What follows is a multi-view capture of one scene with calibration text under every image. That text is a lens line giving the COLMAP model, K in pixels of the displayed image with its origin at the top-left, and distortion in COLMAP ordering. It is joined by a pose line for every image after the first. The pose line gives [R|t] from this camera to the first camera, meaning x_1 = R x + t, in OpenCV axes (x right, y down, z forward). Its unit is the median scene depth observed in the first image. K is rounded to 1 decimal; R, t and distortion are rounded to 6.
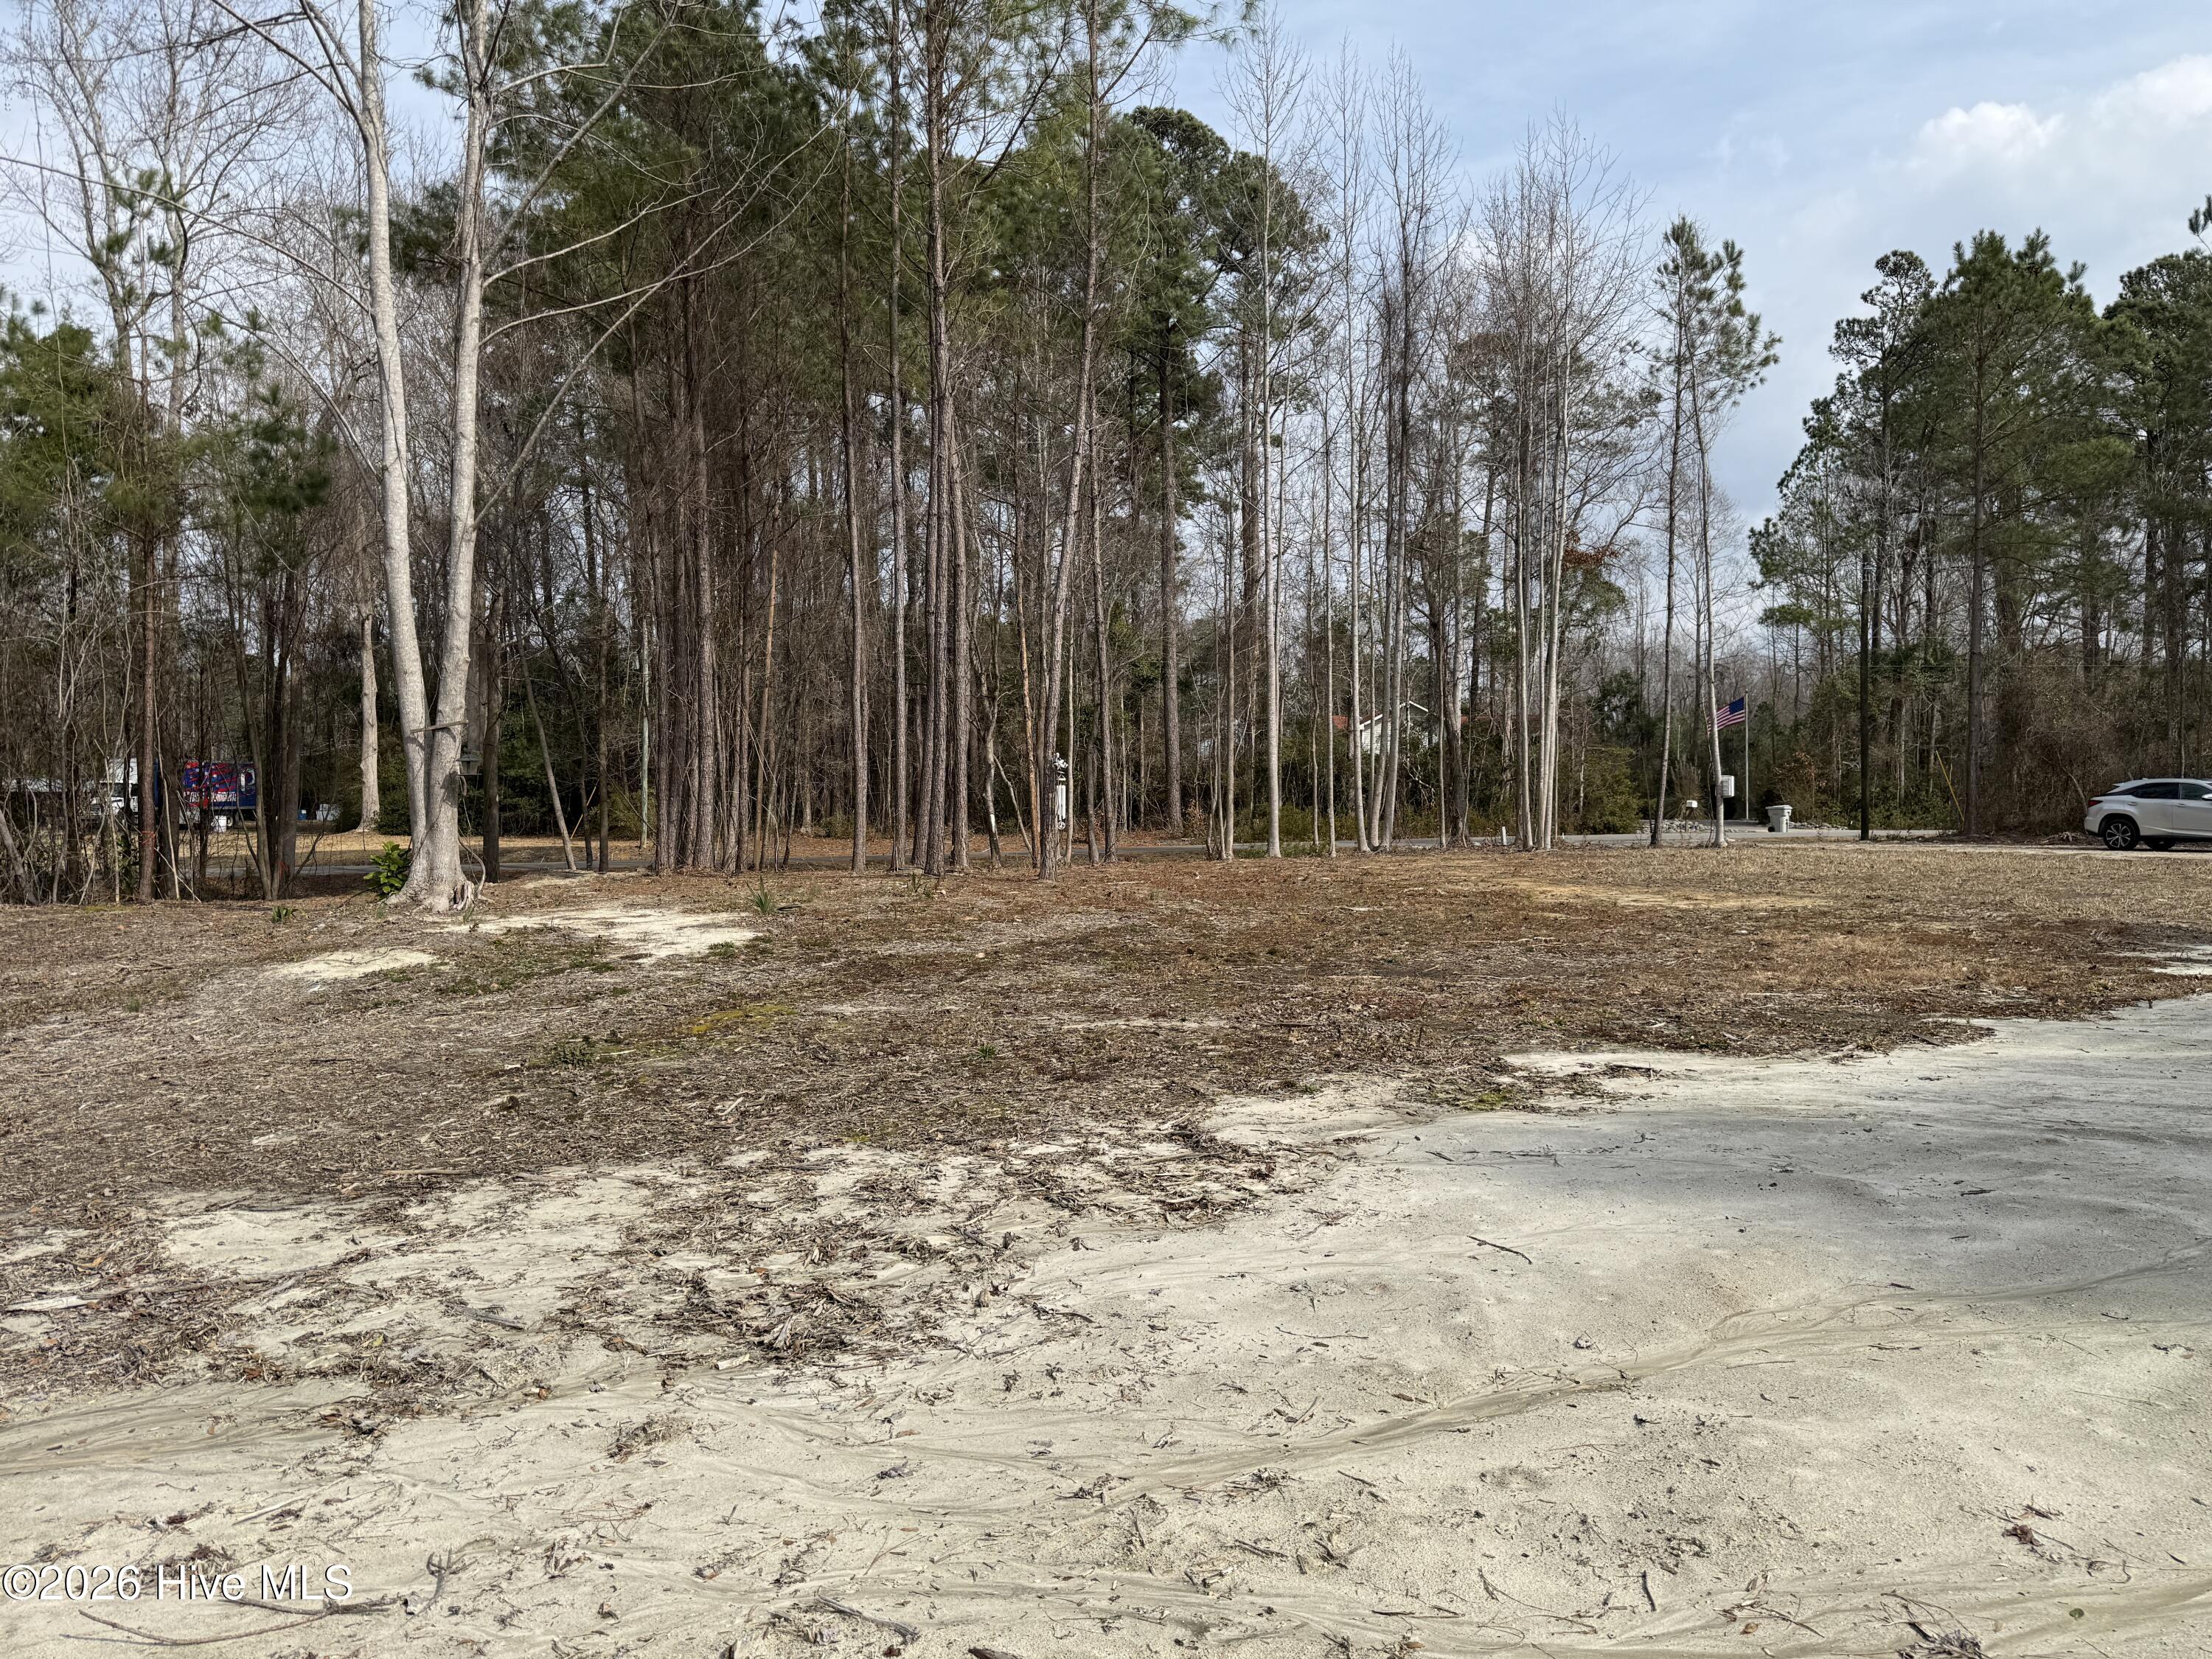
lens RADIAL K [[1557.2, 0, 1076.8], [0, 1557.2, 860.4], [0, 0, 1]] dist [0.099556, -0.135631]
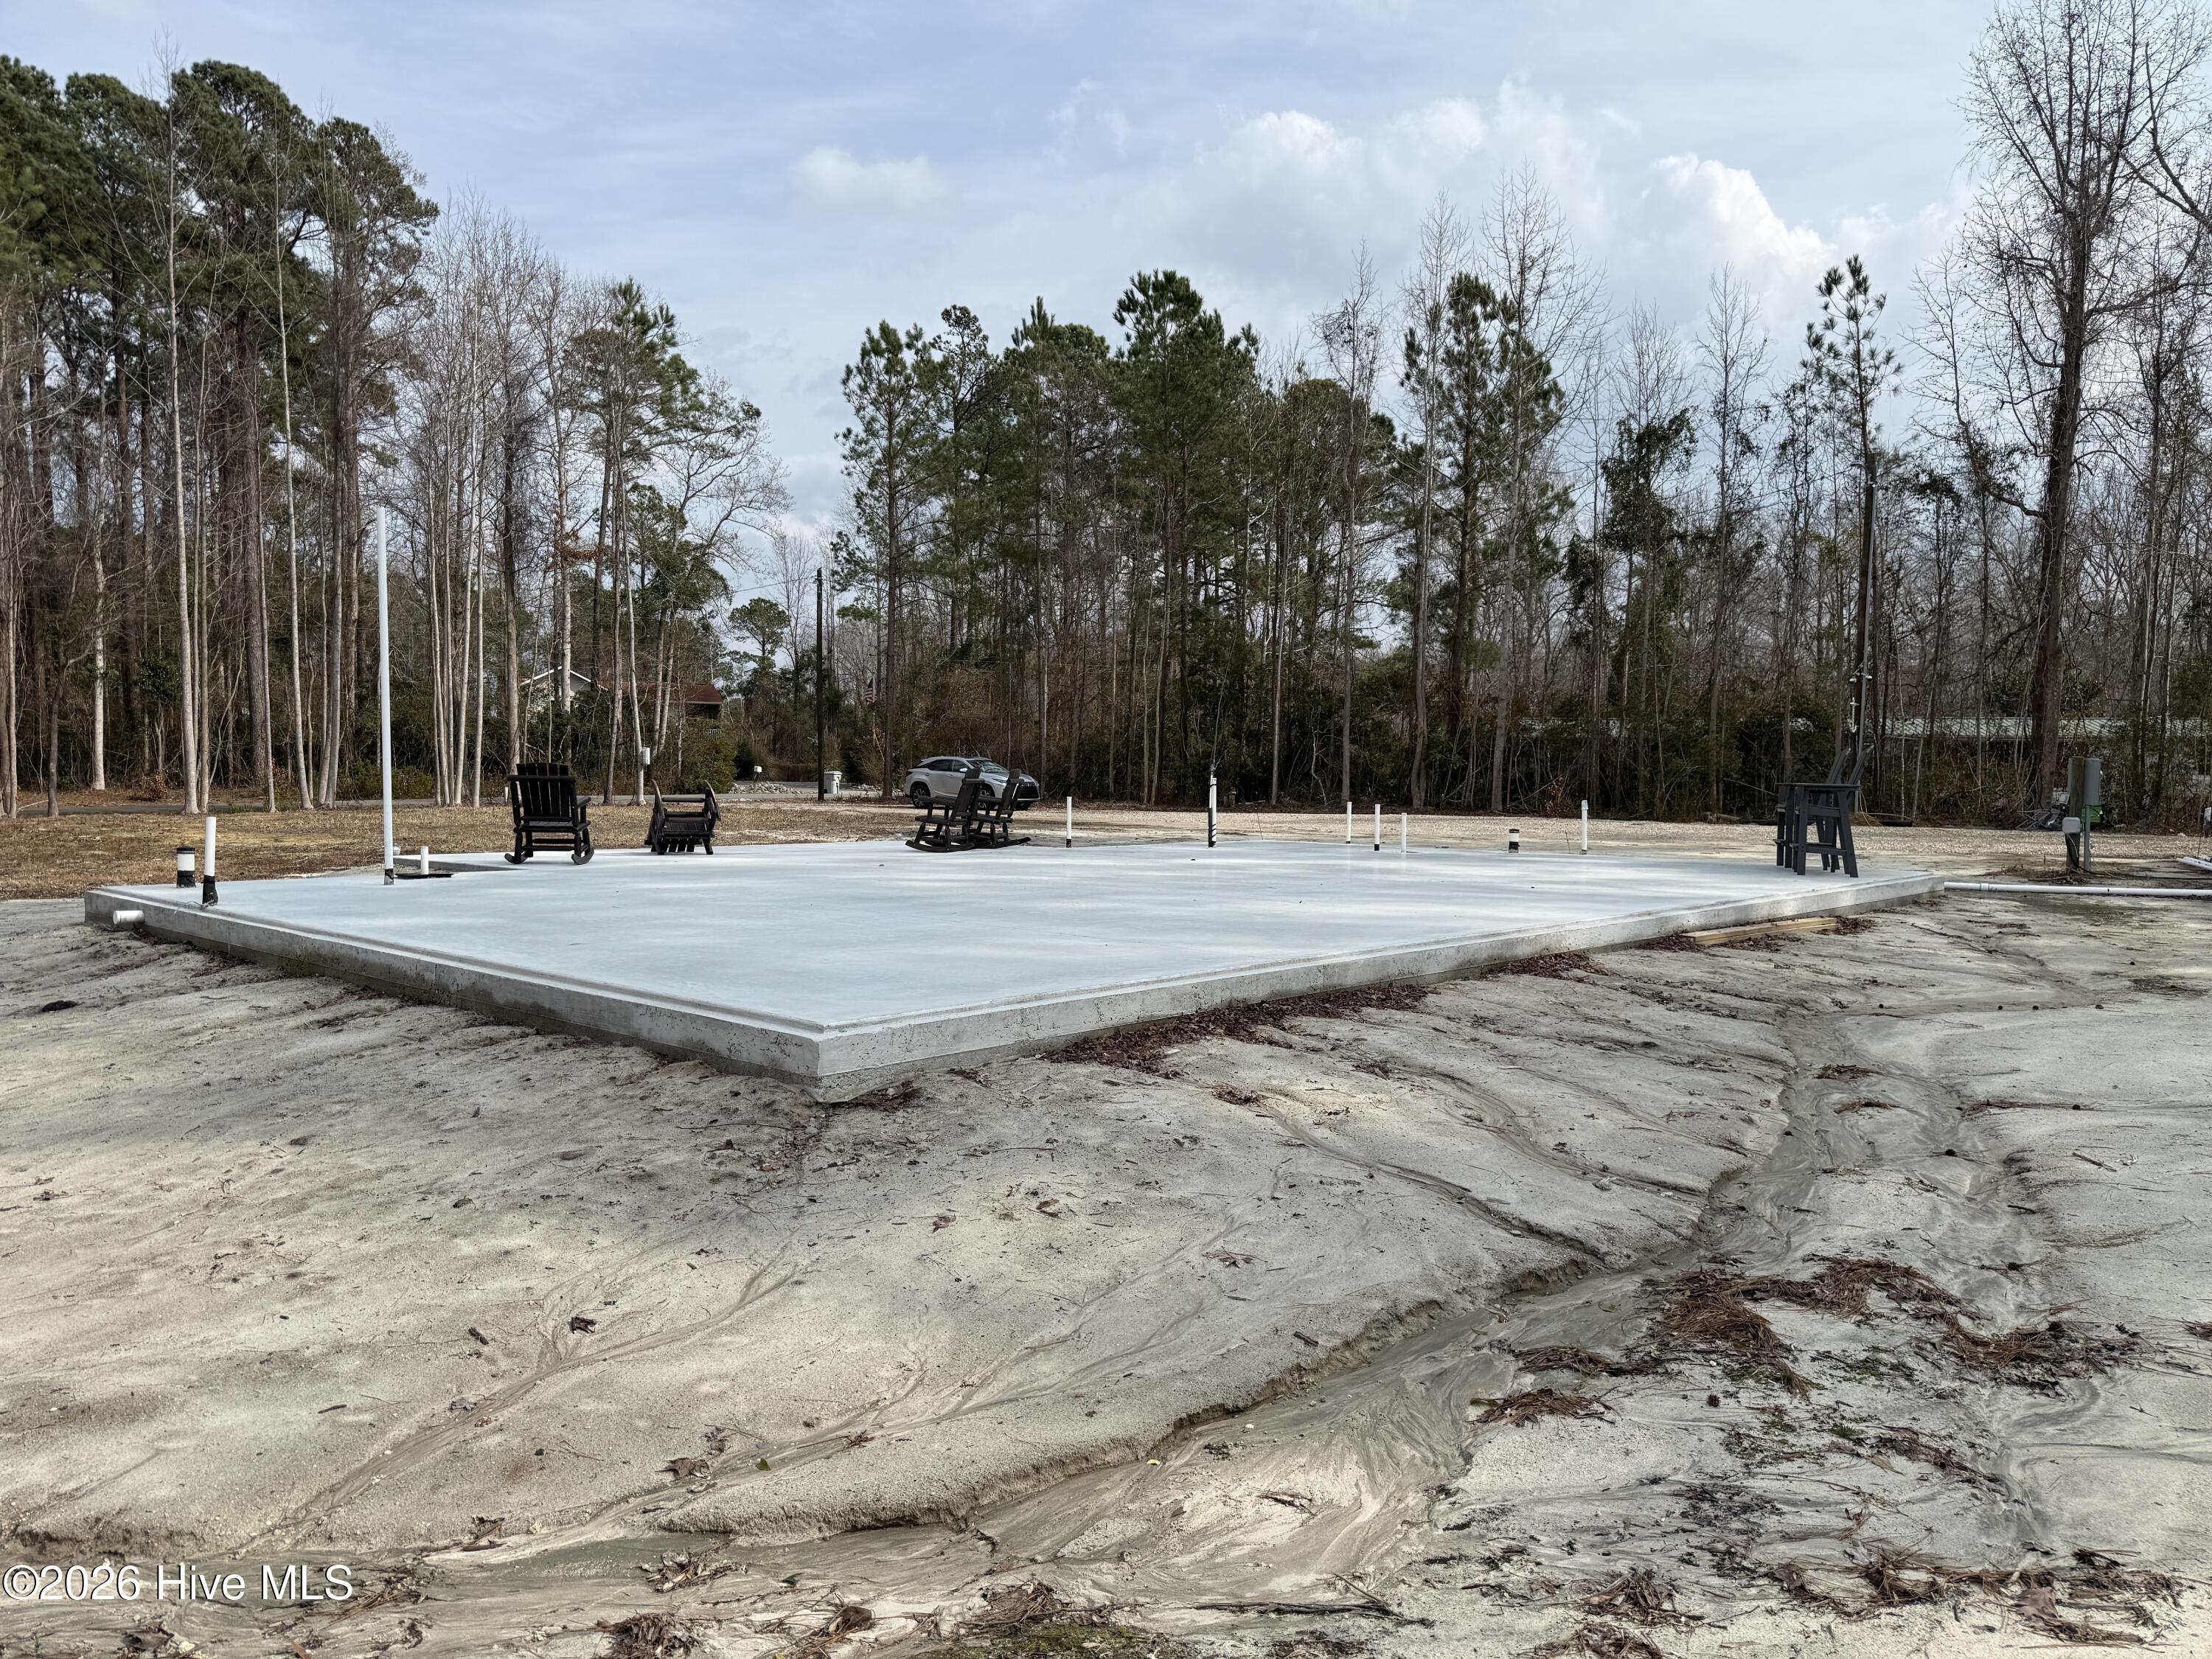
lens RADIAL K [[1557.2, 0, 1076.8], [0, 1557.2, 860.4], [0, 0, 1]] dist [0.099556, -0.135631]
pose [[0.906105, -0.011978, 0.422884, 0.180005], [0.001293, 0.999673, 0.025544, 0.003794], [-0.423051, -0.022599, 0.905824, -0.237346]]
